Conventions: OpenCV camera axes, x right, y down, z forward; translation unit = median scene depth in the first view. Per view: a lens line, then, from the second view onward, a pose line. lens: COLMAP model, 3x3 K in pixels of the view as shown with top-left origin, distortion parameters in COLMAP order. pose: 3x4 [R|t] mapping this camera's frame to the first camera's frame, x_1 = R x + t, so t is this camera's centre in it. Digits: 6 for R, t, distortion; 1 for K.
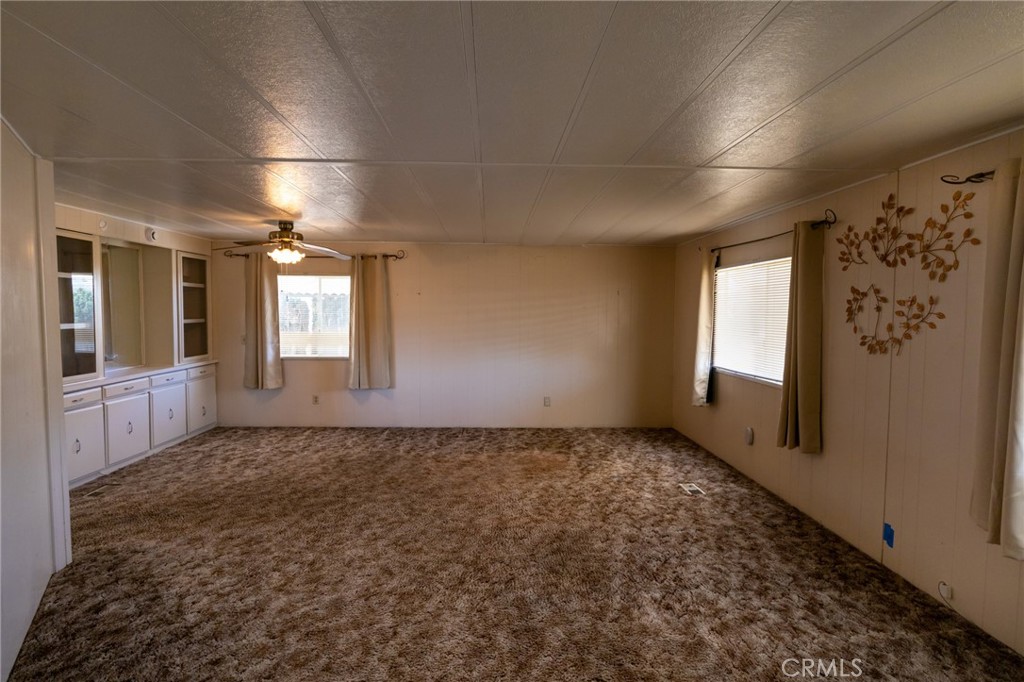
lens RADIAL K [[540.4, 0, 512.0], [0, 540.4, 341.0], [0, 0, 1]] dist [-0.002243, -0.000148]
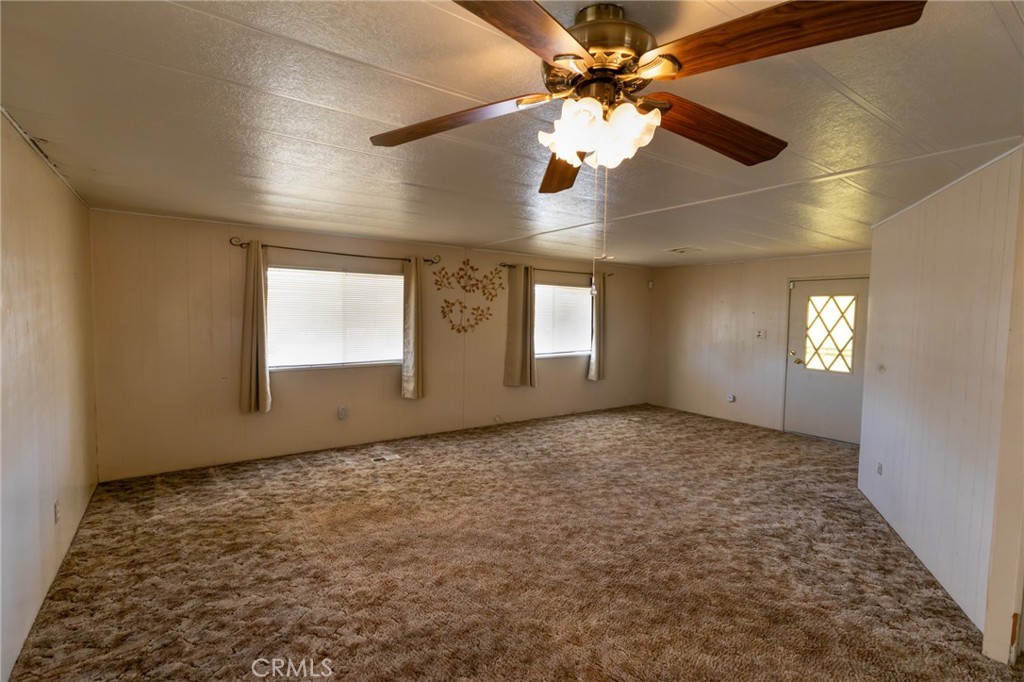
lens RADIAL K [[493.1, 0, 491.8], [0, 493.1, 345.6], [0, 0, 1]] dist [-0.005750, 0.000326]
pose [[-0.548510, -0.073007, 0.832951, -0.909070], [0.026625, 0.994151, 0.104669, -0.114320], [-0.835720, 0.079589, -0.543358, 1.786282]]
